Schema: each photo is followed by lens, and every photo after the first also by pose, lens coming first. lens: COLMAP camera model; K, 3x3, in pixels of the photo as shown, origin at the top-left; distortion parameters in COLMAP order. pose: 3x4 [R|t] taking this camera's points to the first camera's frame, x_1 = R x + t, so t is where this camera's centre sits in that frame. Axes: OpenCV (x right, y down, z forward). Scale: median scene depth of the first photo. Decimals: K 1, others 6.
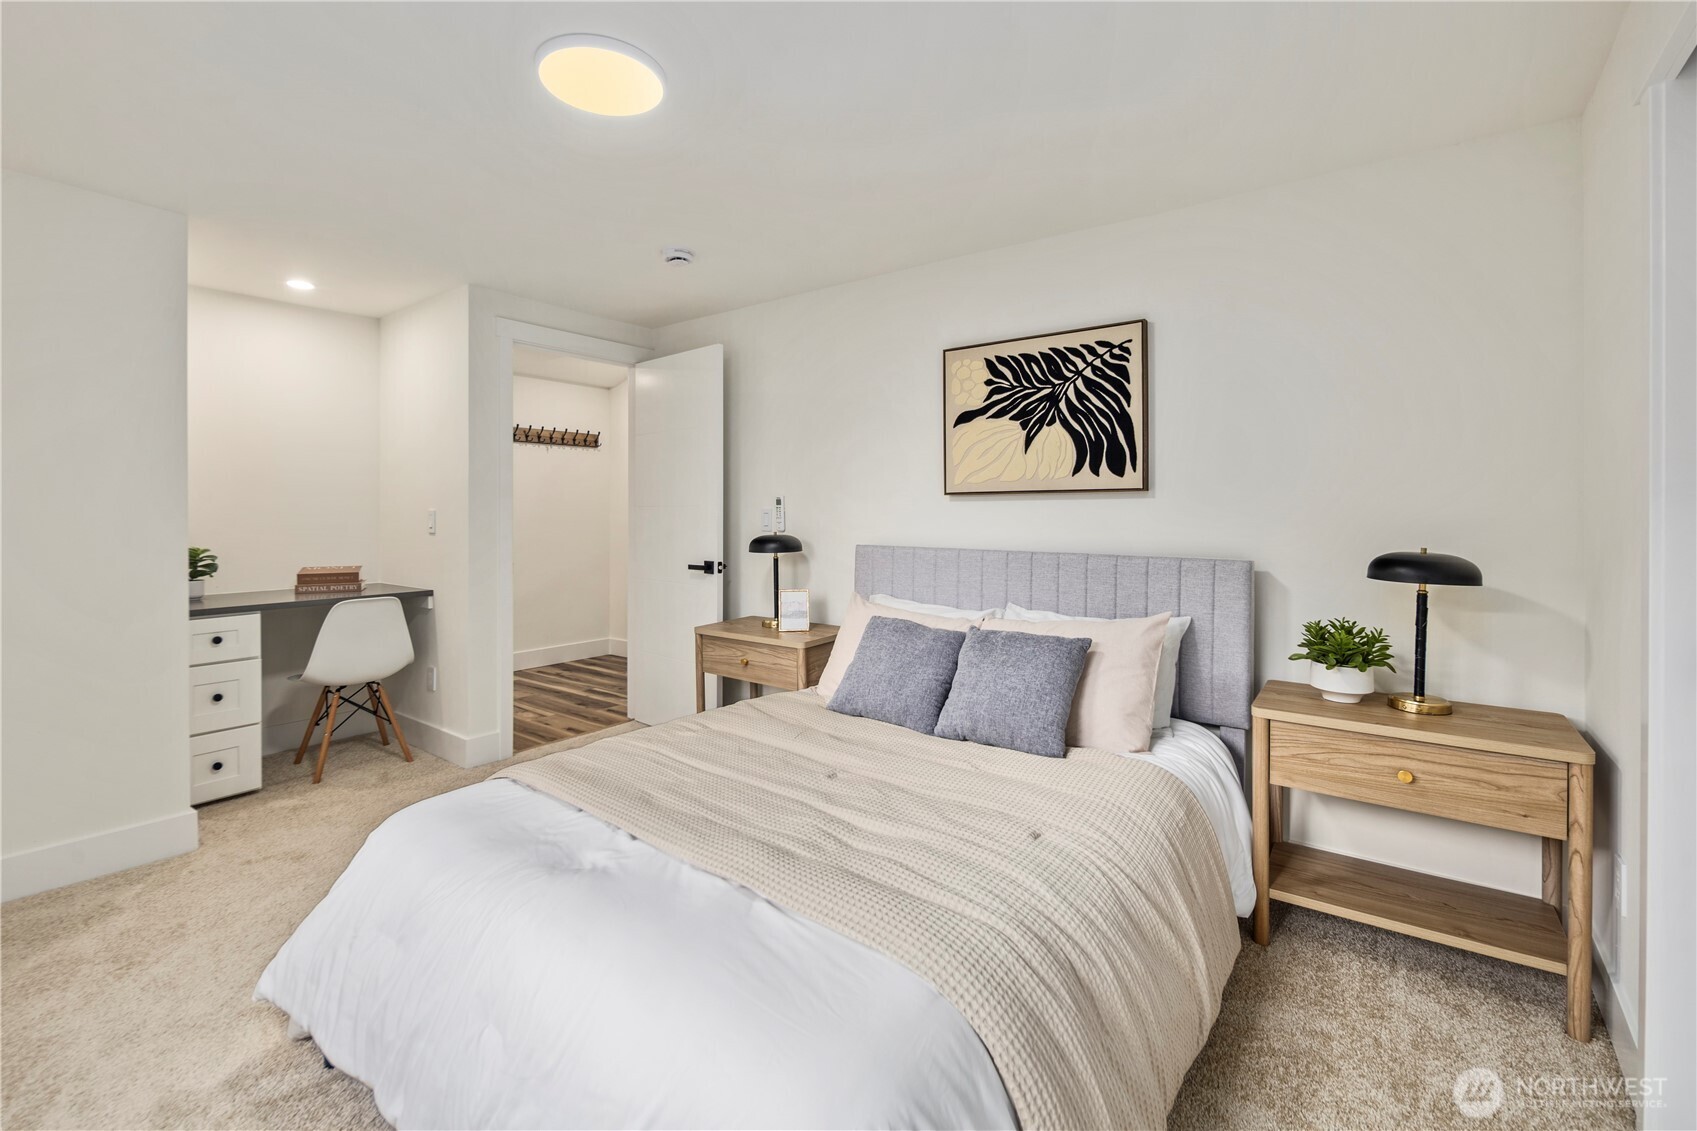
lens RADIAL K [[736.3, 0, 866.8], [0, 736.3, 511.2], [0, 0, 1]] dist [0.004136, -0.000960]
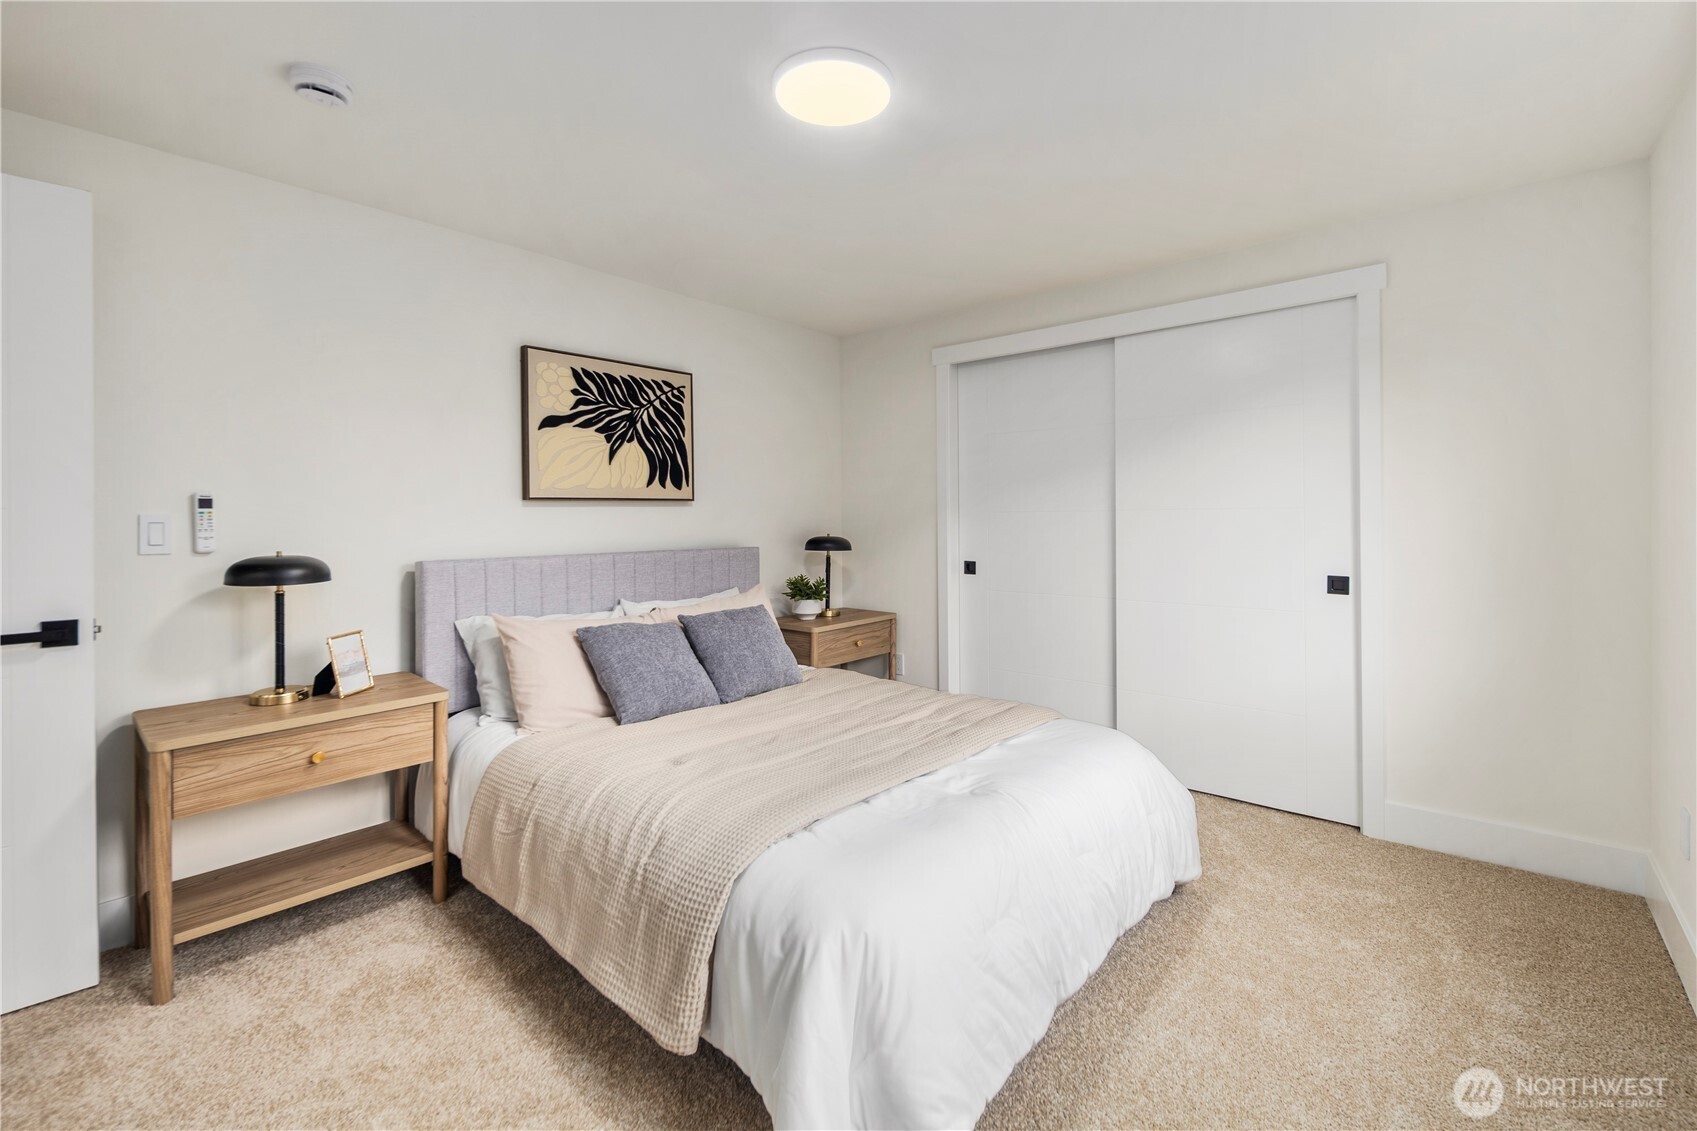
lens RADIAL K [[736.3, 0, 838.4], [0, 736.3, 515.6], [0, 0, 1]] dist [0.004136, -0.000960]
pose [[0.088154, -0.004419, 0.996097, -0.877210], [0.002522, 0.999988, 0.004213, -0.005552], [-0.996104, 0.002141, 0.088164, 0.573656]]
